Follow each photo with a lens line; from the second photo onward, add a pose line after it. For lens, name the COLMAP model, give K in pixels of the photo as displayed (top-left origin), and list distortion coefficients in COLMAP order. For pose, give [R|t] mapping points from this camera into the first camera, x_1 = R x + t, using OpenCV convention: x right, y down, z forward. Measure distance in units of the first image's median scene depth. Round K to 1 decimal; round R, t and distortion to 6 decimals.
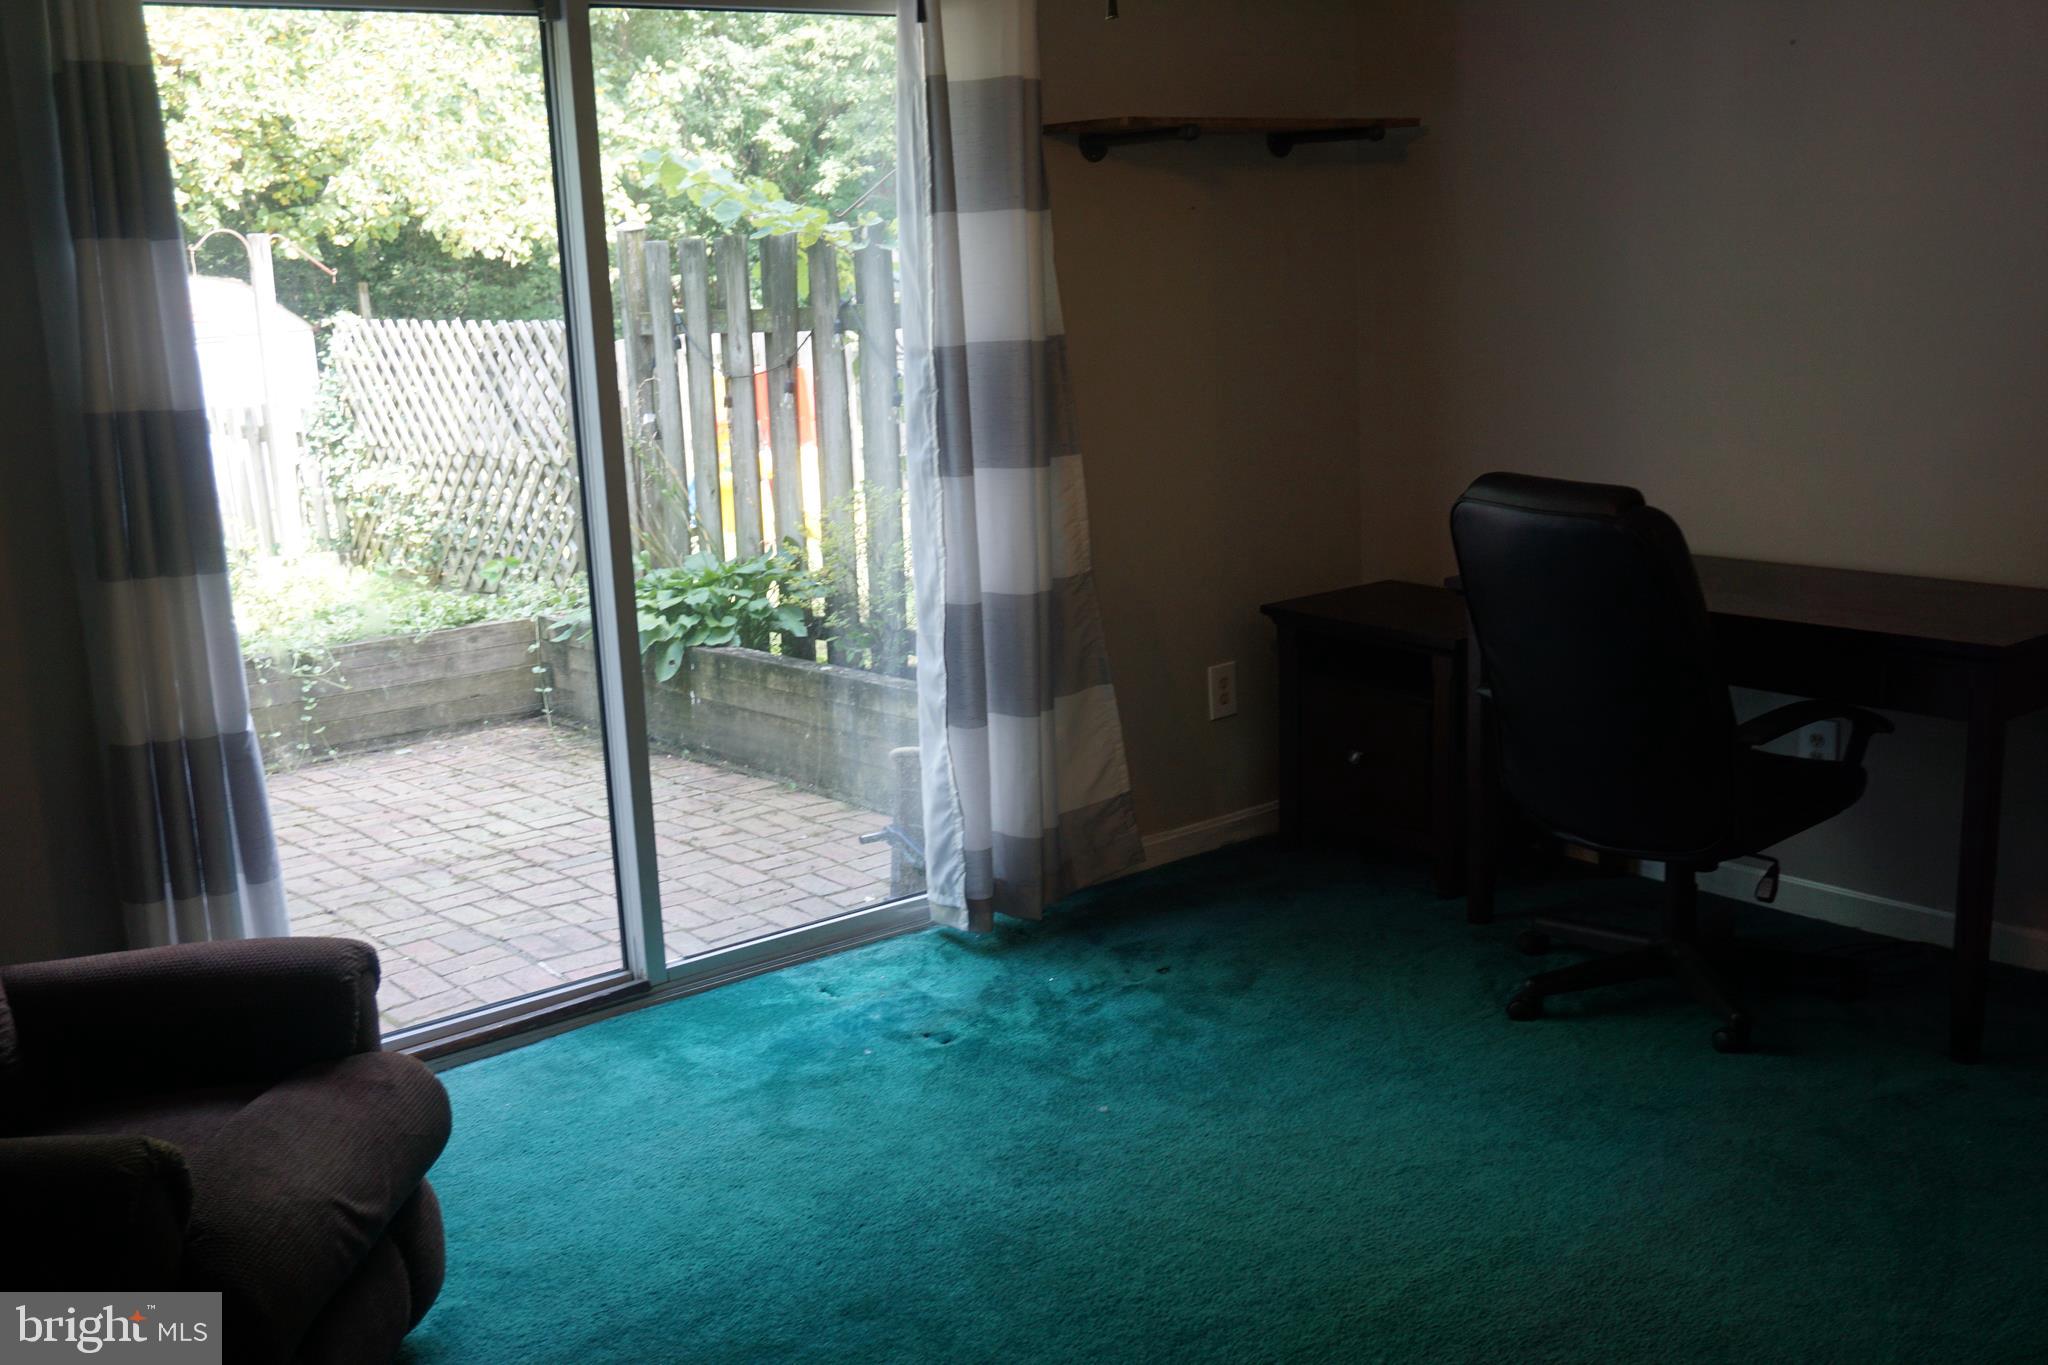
lens RADIAL K [[2115.9, 0, 1025.0], [0, 2115.9, 687.7], [0, 0, 1]] dist [0.011784, 0.000000]
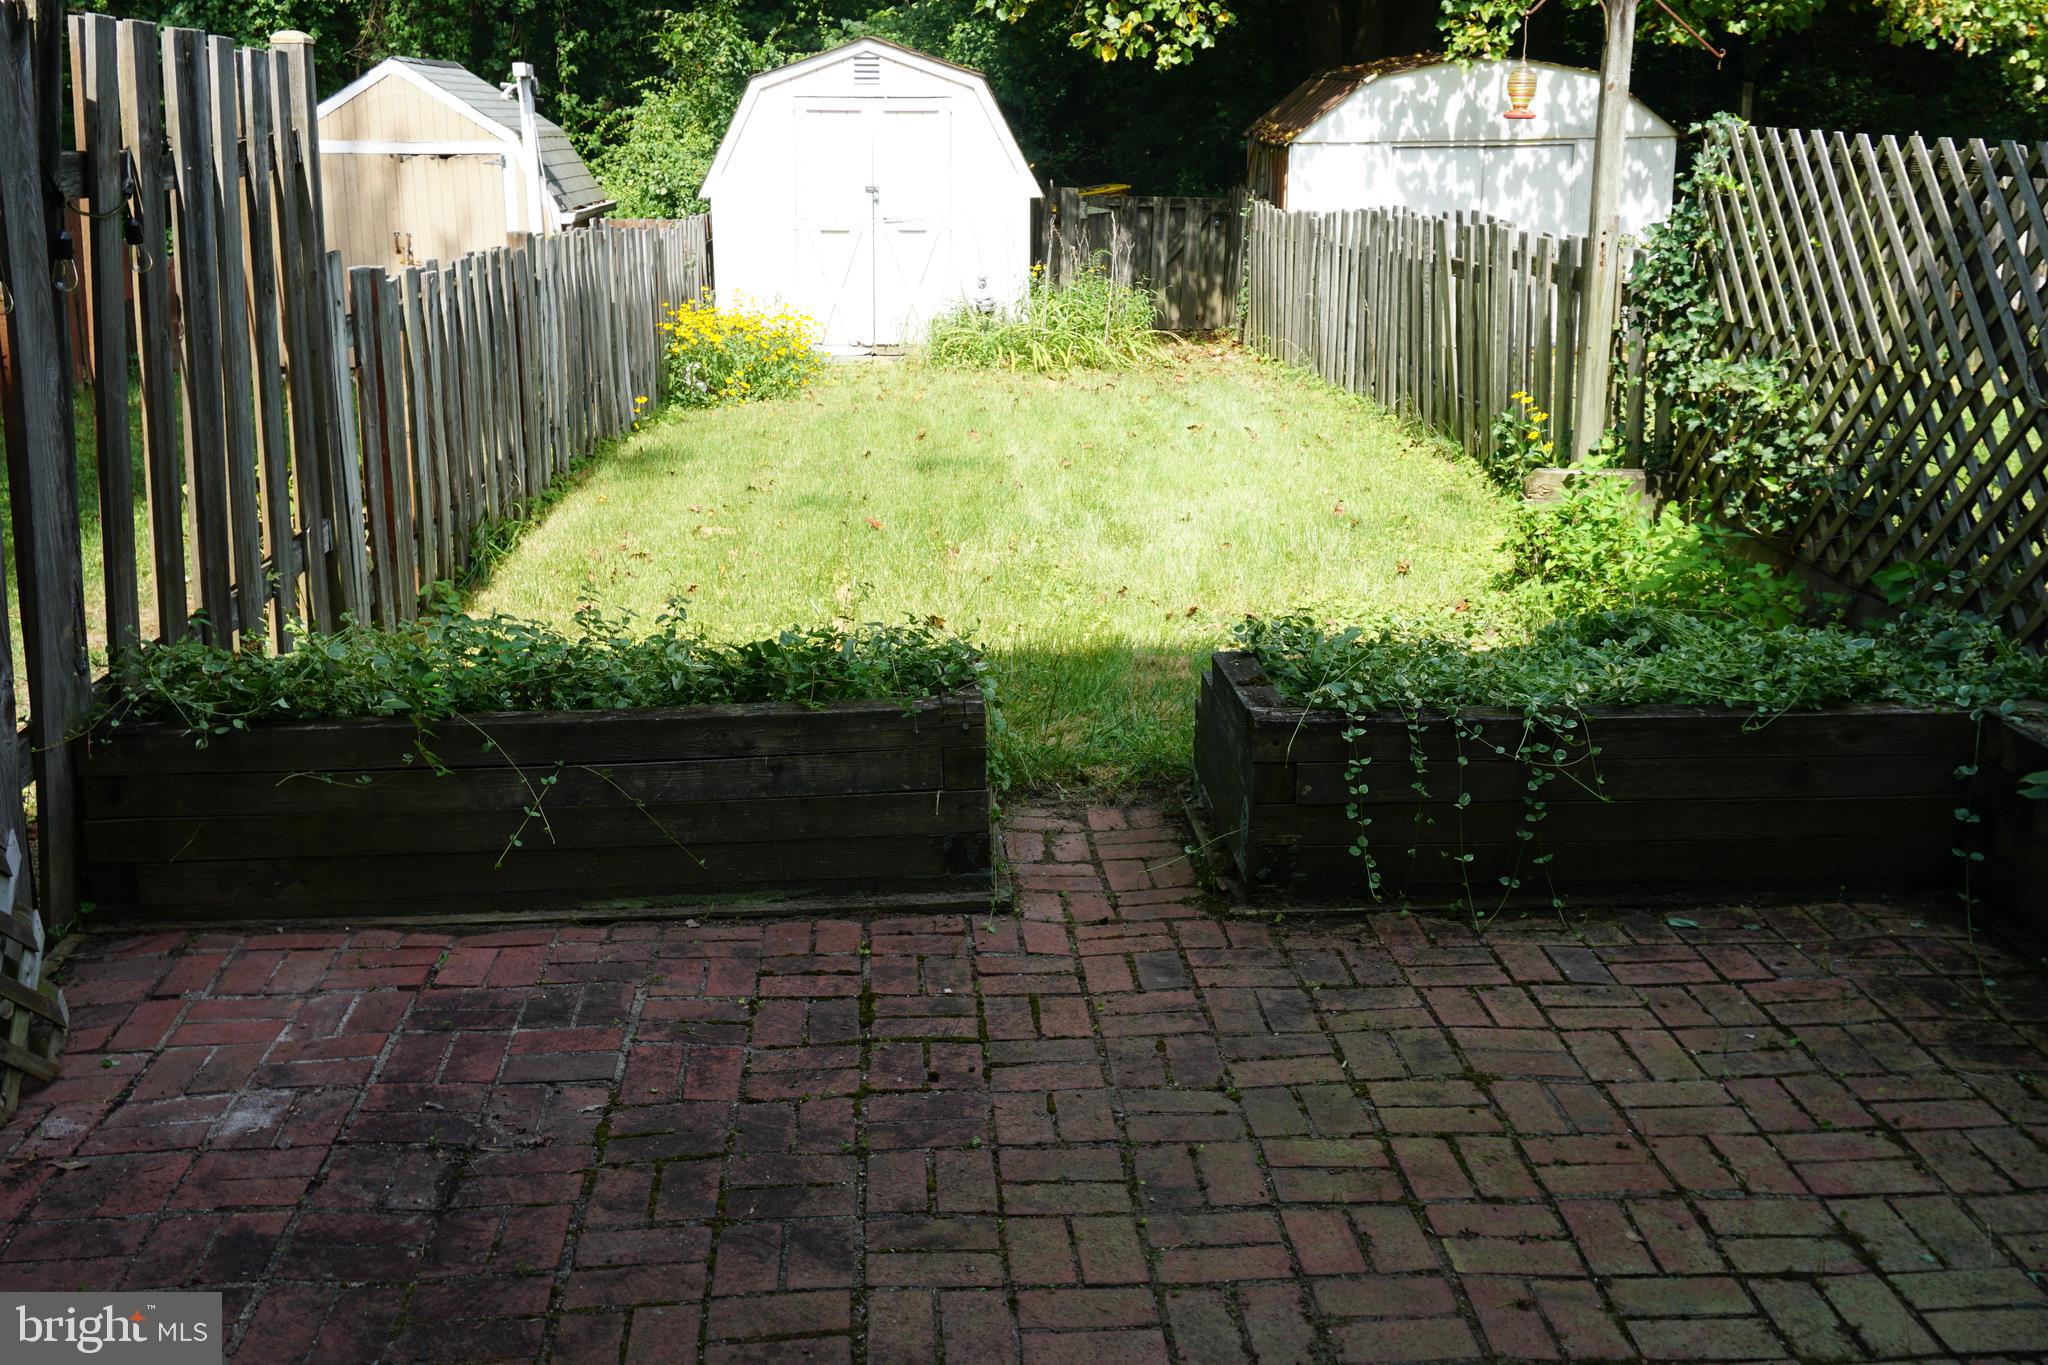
lens RADIAL K [[2115.9, 0, 1013.5], [0, 2115.9, 686.8], [0, 0, 1]] dist [0.011784, 0.000000]
pose [[0.814720, 0.202488, -0.543351, -0.116413], [-0.155007, 0.978999, 0.132416, -0.059870], [0.558753, -0.023659, 0.828997, 0.351259]]
